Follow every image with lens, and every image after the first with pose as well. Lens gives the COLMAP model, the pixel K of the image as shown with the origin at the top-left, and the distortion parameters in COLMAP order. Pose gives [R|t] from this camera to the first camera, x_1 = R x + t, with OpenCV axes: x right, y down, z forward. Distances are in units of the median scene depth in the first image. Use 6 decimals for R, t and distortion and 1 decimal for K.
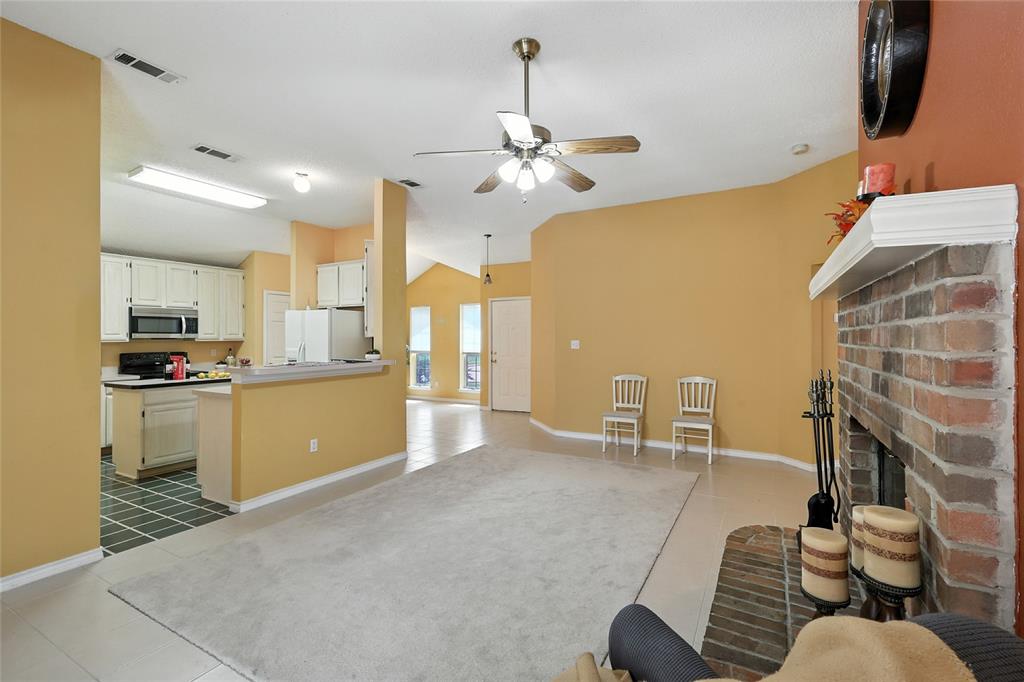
lens RADIAL K [[451.4, 0, 512.0], [0, 451.4, 336.1], [0, 0, 1]] dist [0.003863, 0.001383]
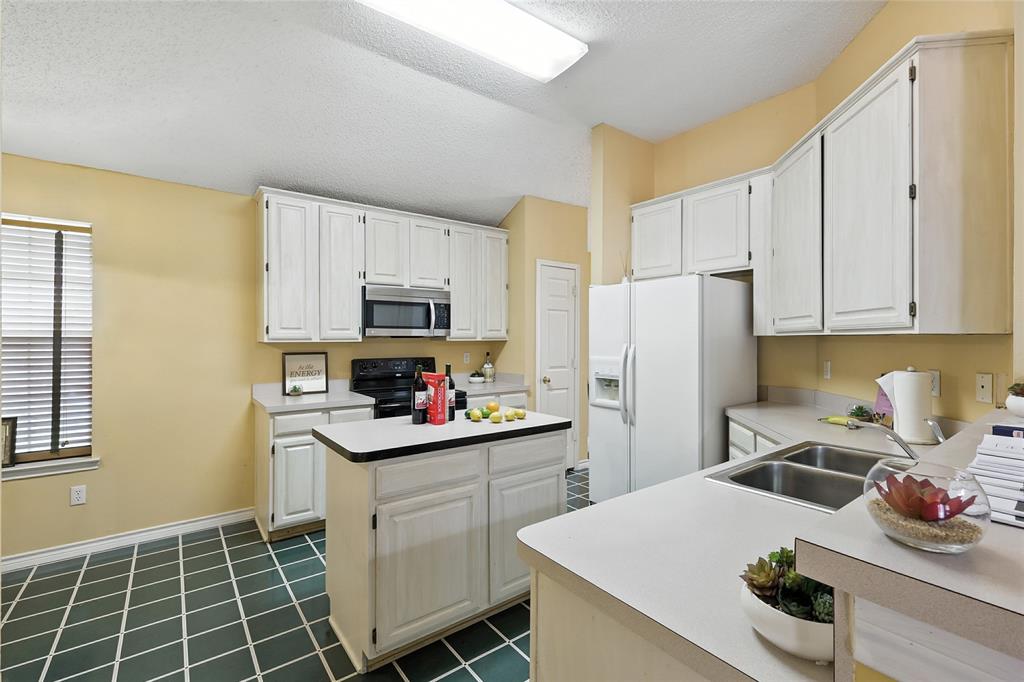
lens RADIAL K [[451.4, 0, 512.2], [0, 451.4, 338.9], [0, 0, 1]] dist [0.003863, 0.001383]
pose [[0.917119, 0.006859, -0.398555, -0.378041], [-0.003744, 0.999956, 0.008592, 0.002636], [0.398597, -0.006387, 0.917104, 0.474773]]
